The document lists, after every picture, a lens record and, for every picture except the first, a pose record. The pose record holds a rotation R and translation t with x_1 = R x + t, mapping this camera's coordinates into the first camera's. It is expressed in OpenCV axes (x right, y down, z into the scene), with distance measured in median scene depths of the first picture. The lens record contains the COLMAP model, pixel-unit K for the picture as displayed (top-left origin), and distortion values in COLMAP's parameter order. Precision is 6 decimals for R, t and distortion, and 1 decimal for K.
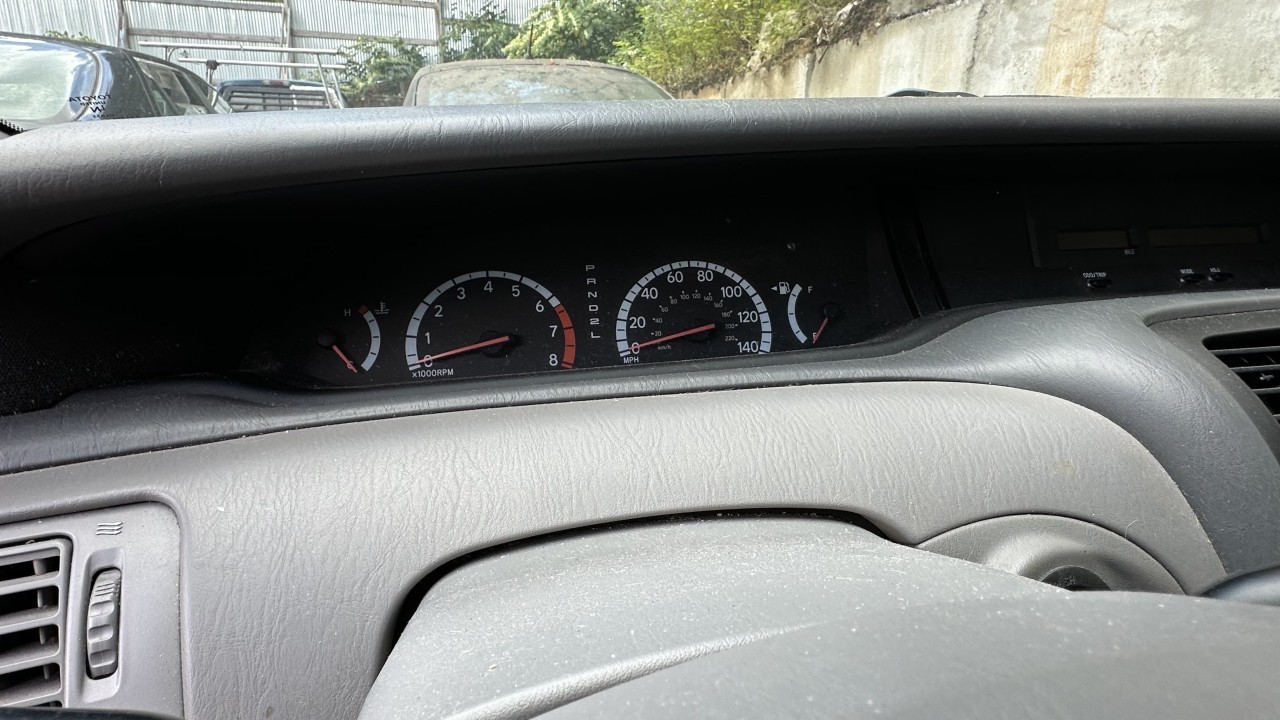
lens RADIAL K [[680.4, 0, 636.1], [0, 680.4, 364.8], [0, 0, 1]] dist [0.006170, 0.000582]
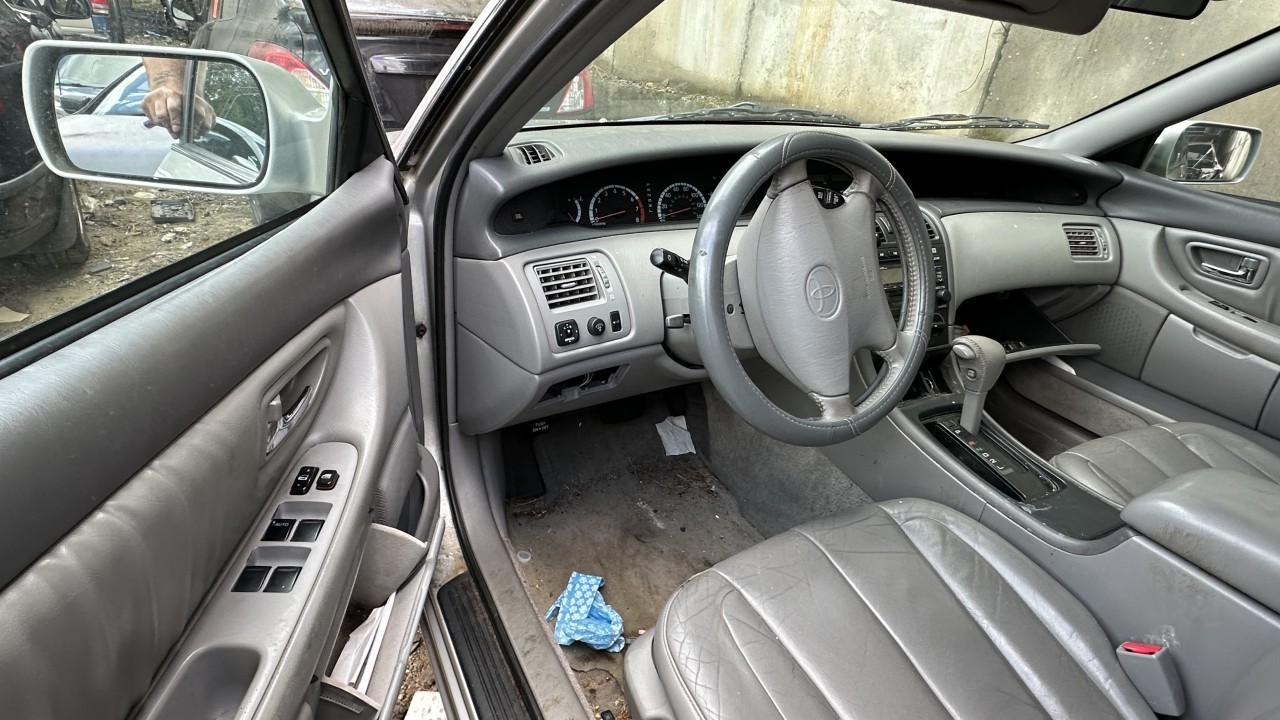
lens RADIAL K [[680.4, 0, 646.2], [0, 680.4, 361.1], [0, 0, 1]] dist [0.006170, 0.000582]
pose [[0.944495, -0.050543, 0.324615, -0.966142], [-0.003448, 0.986515, 0.163632, 0.100692], [-0.328508, -0.155669, 0.931584, -1.561933]]
